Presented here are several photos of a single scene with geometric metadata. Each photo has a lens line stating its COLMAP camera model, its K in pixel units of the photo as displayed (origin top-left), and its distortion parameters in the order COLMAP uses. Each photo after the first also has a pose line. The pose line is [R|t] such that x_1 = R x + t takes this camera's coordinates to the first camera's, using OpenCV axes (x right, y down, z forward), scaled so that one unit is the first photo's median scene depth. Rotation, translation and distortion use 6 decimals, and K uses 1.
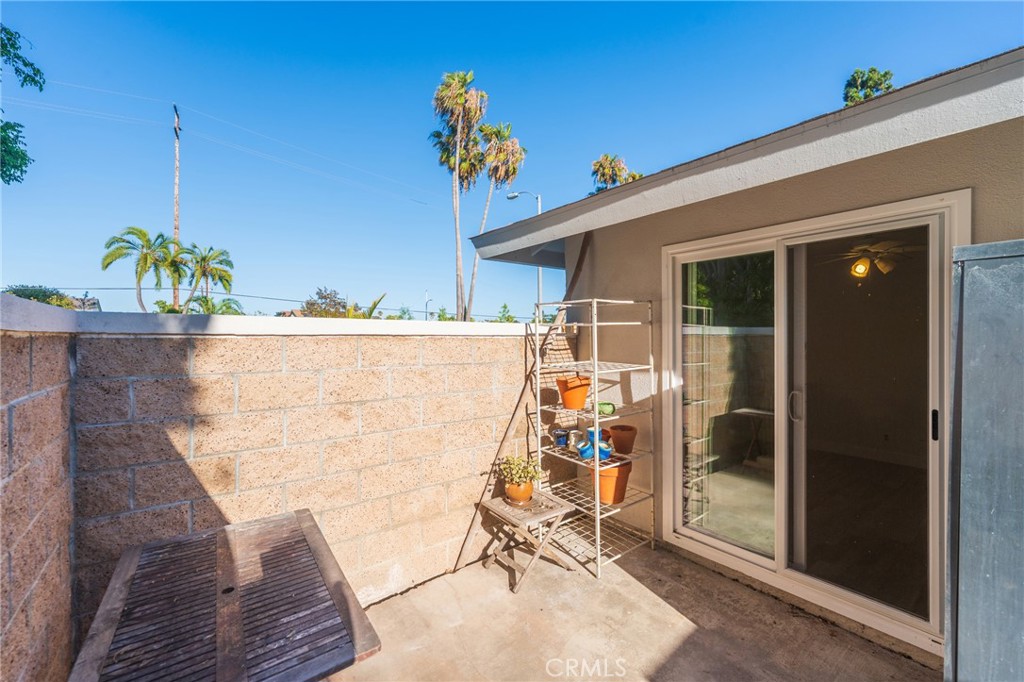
lens RADIAL K [[413.4, 0, 507.4], [0, 413.4, 341.4], [0, 0, 1]] dist [-0.000239, -0.001170]
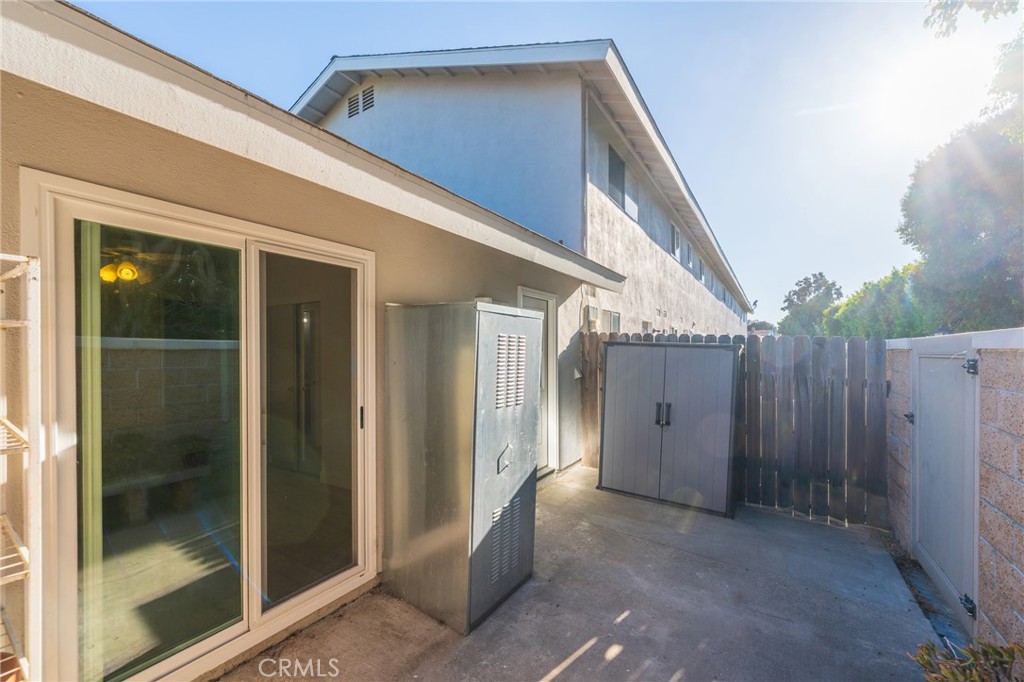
lens RADIAL K [[413.4, 0, 510.5], [0, 413.4, 355.6], [0, 0, 1]] dist [-0.000239, -0.001170]
pose [[-0.327616, -0.011330, 0.944743, -0.265611], [0.009792, 0.999834, 0.015387, -0.012449], [-0.944760, 0.014292, -0.327451, 0.630182]]
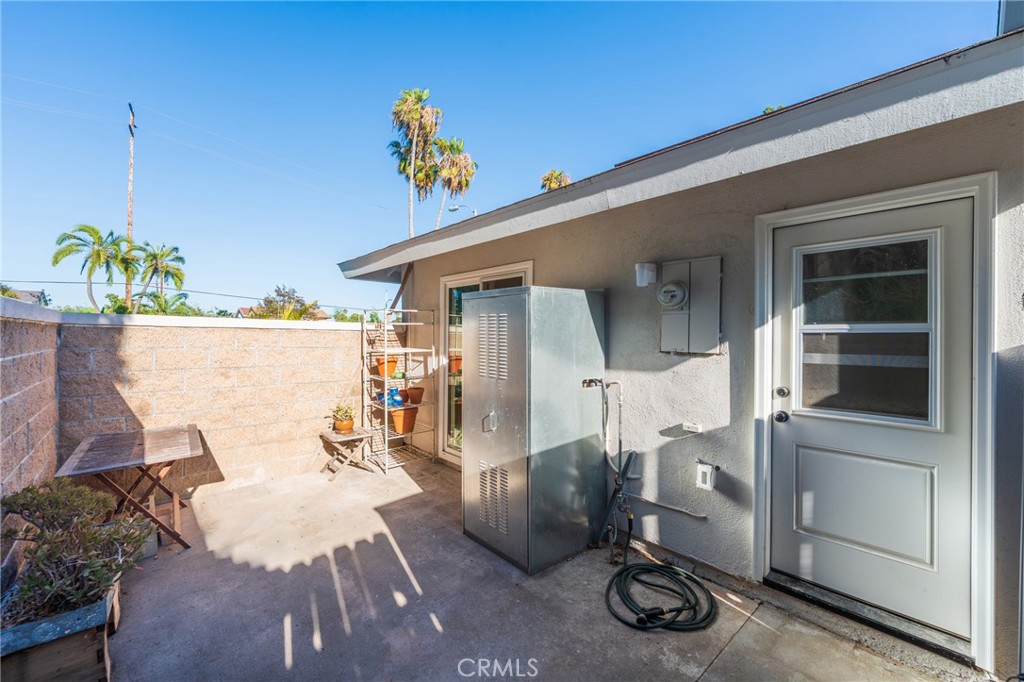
lens RADIAL K [[413.4, 0, 521.6], [0, 413.4, 339.9], [0, 0, 1]] dist [-0.000239, -0.001170]
pose [[0.996360, 0.014843, 0.083942, 0.553643], [-0.014412, 0.999880, -0.005732, 0.021695], [-0.084017, 0.004502, 0.996454, -0.652203]]
